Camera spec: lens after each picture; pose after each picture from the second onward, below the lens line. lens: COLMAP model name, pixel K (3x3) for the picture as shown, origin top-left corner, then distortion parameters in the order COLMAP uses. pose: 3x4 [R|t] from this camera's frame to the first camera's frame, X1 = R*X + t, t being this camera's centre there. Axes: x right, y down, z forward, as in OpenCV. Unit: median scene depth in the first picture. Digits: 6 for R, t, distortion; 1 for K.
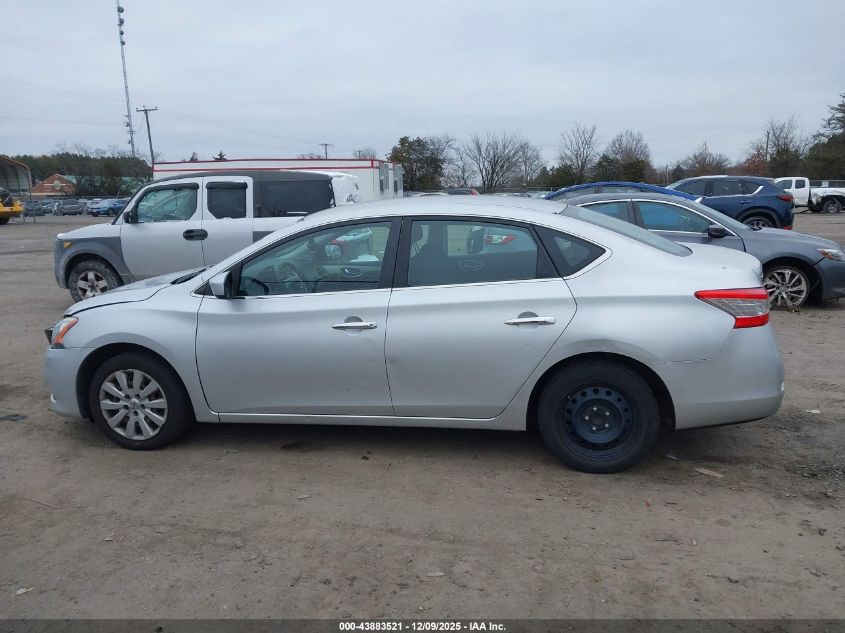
lens RADIAL K [[647.3, 0, 436.9], [0, 647.3, 314.8], [0, 0, 1]] dist [0.077516, -0.094459]
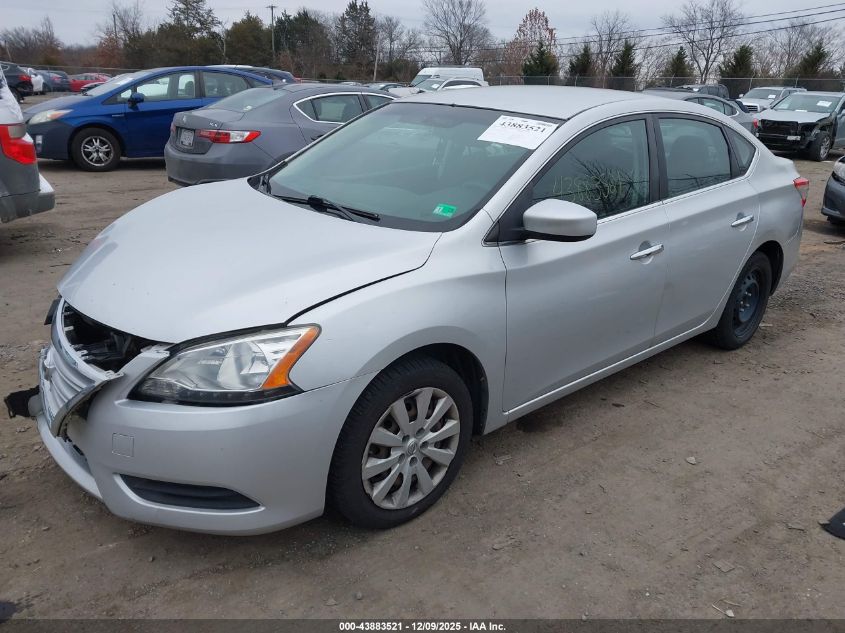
lens RADIAL K [[647.3, 0, 436.9], [0, 647.3, 314.8], [0, 0, 1]] dist [0.077516, -0.094459]
pose [[0.611848, -0.219041, 0.760041, -0.907864], [0.096368, 0.974376, 0.203234, -0.094989], [-0.785083, -0.051104, 0.617279, 0.679260]]
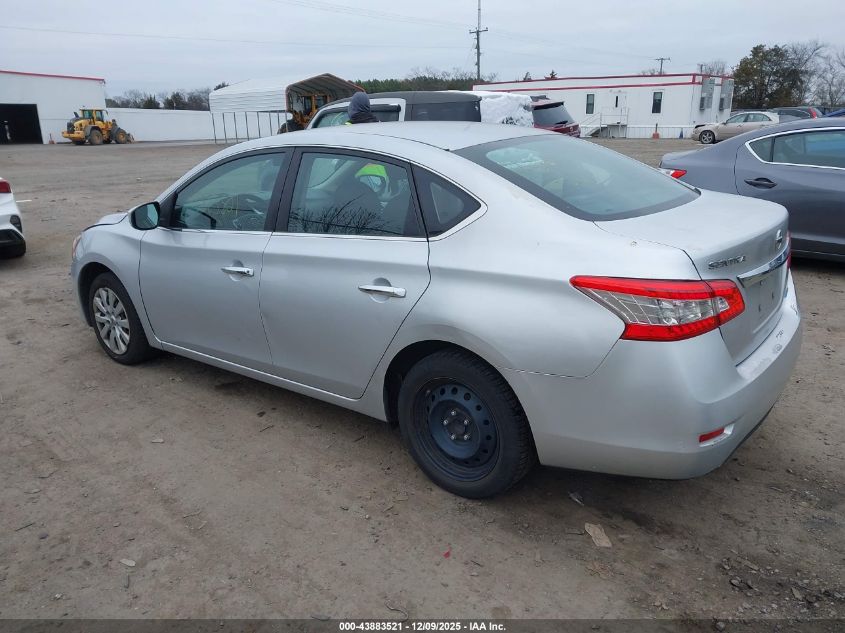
lens RADIAL K [[651.9, 0, 434.3], [0, 651.9, 318.1], [0, 0, 1]] dist [0.018387, -0.008324]
pose [[0.892489, 0.137918, -0.429467, 0.500427], [-0.085769, 0.986627, 0.138604, -0.065742], [0.442840, -0.086868, 0.892382, 0.292563]]
